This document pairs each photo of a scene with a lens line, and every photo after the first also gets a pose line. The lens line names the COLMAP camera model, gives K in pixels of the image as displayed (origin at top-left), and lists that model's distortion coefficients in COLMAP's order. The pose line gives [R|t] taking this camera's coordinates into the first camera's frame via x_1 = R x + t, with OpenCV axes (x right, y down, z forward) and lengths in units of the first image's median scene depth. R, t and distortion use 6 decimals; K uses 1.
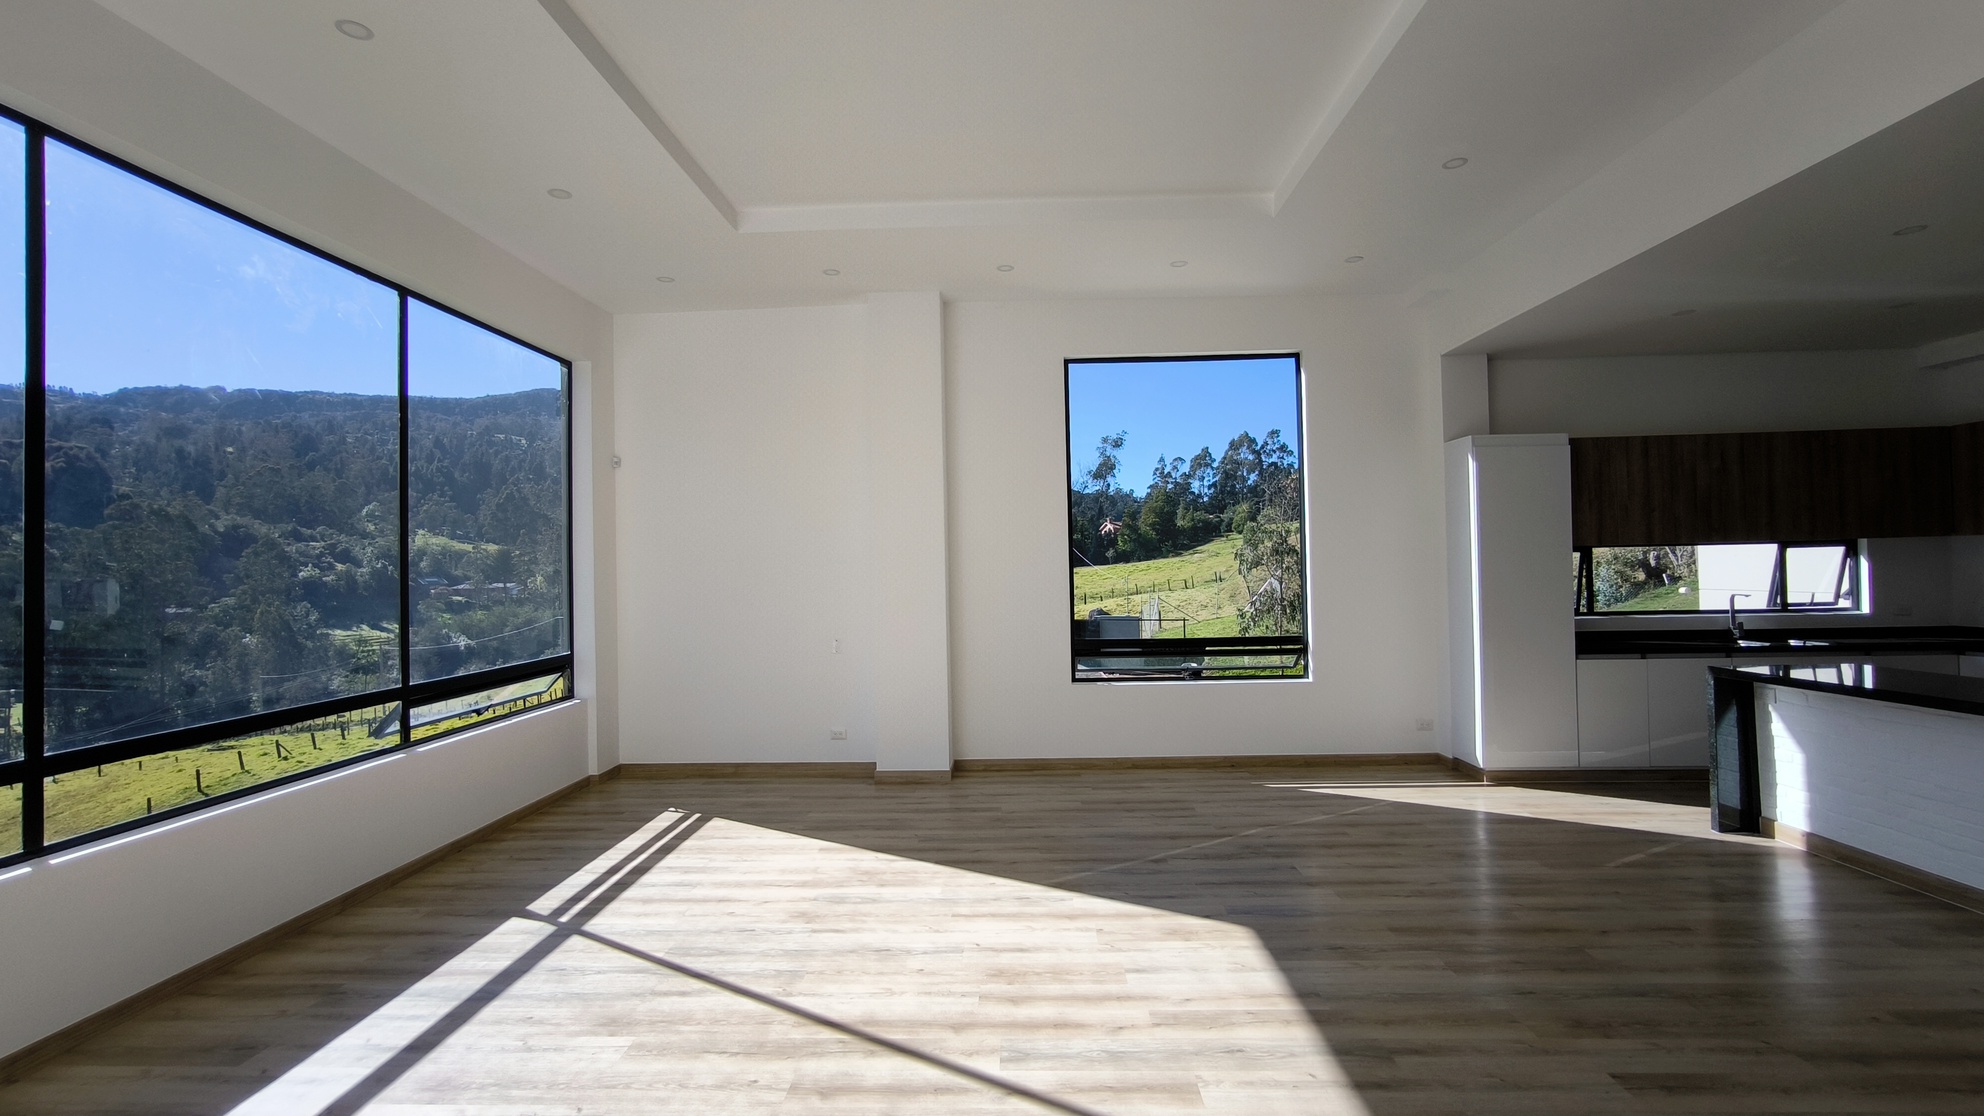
lens RADIAL K [[851.5, 0, 985.9], [0, 851.5, 552.4], [0, 0, 1]] dist [-0.009563, 0.005445]
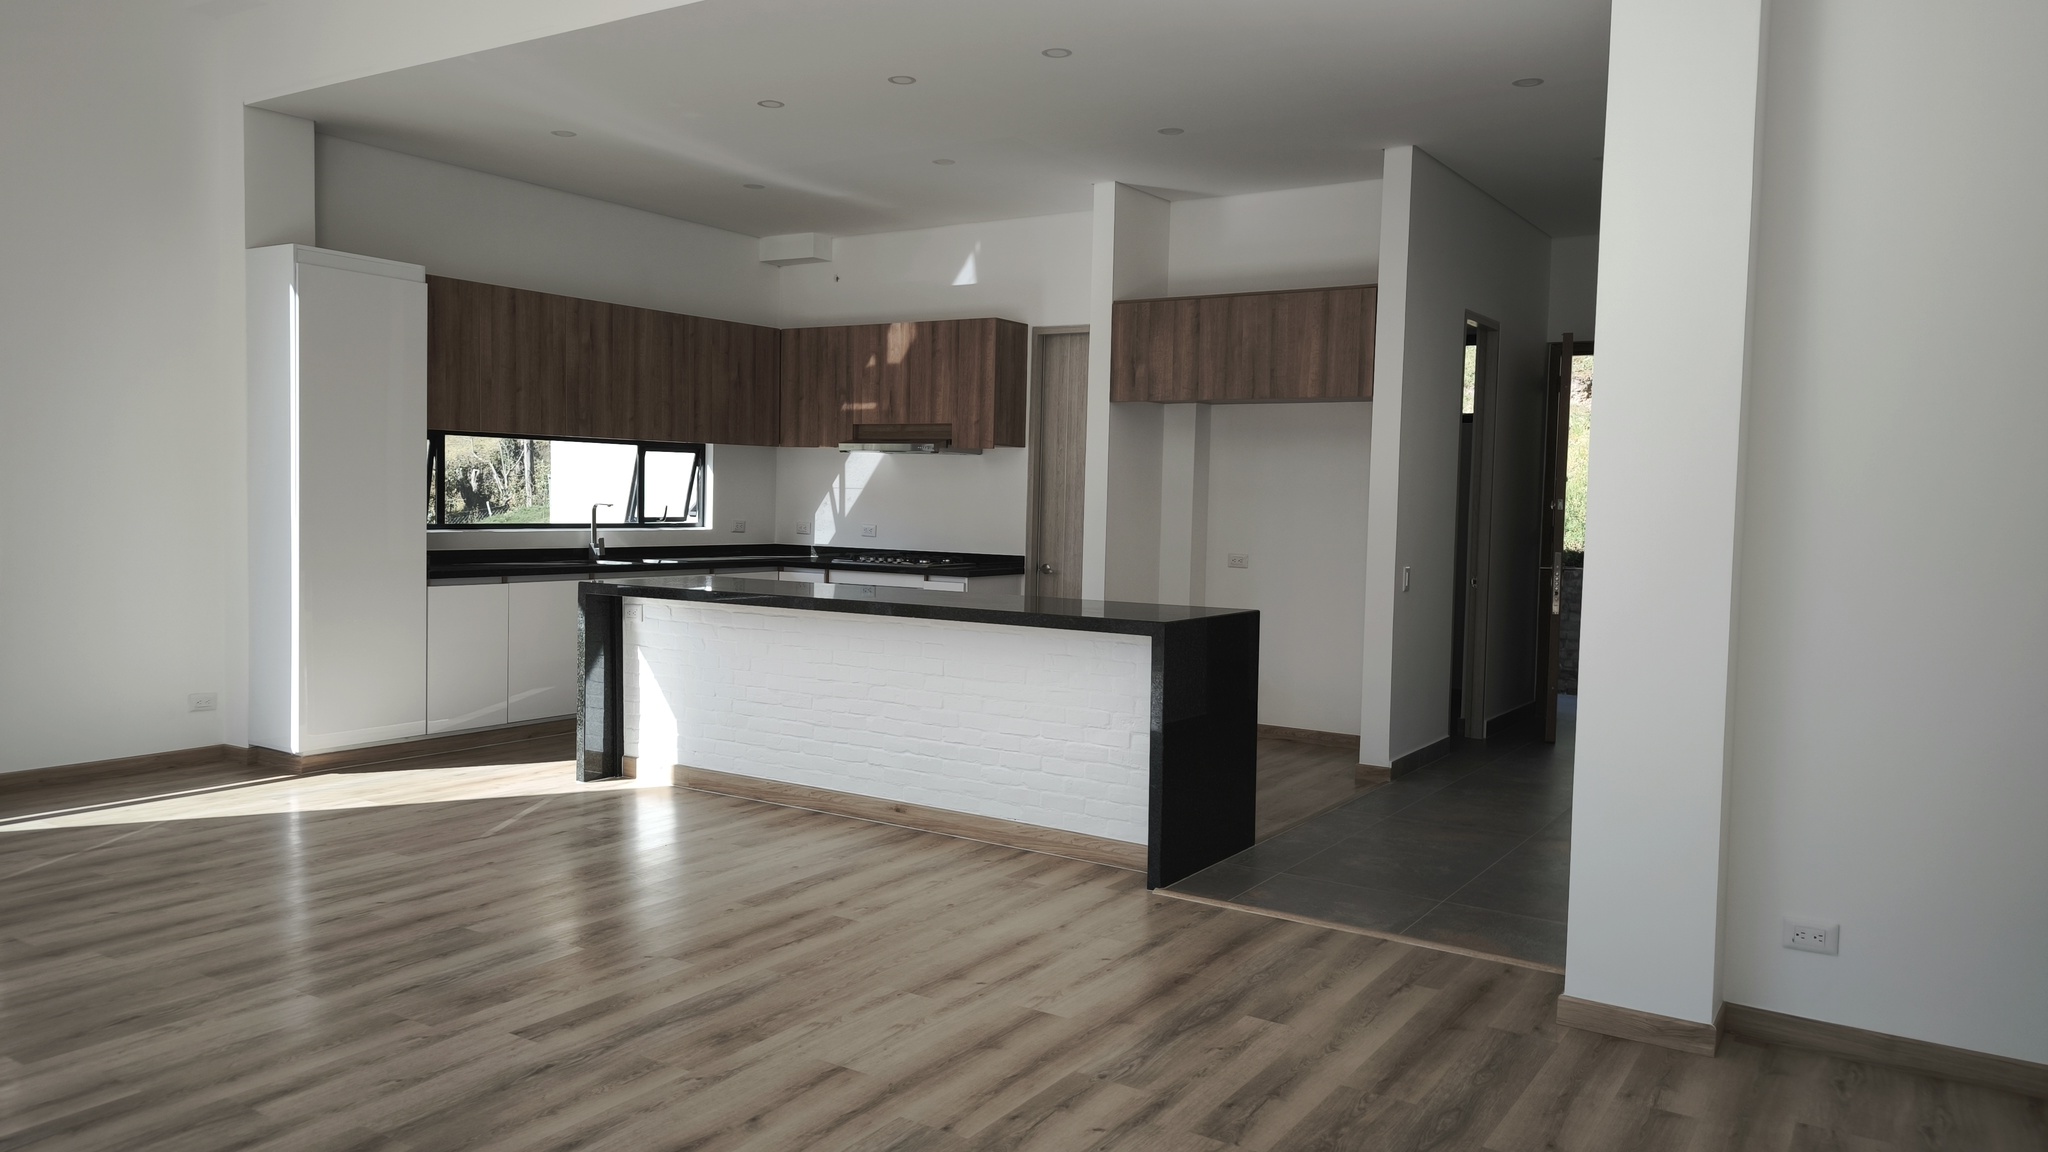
lens RADIAL K [[1441.8, 0, 1030.4], [0, 1441.8, 567.6], [0, 0, 1]] dist [0.045853, -0.022669]
pose [[0.507009, -0.013464, 0.861835, -0.122887], [-0.048427, 0.997854, 0.044078, 0.037774], [-0.860579, -0.064084, 0.505269, -0.069060]]
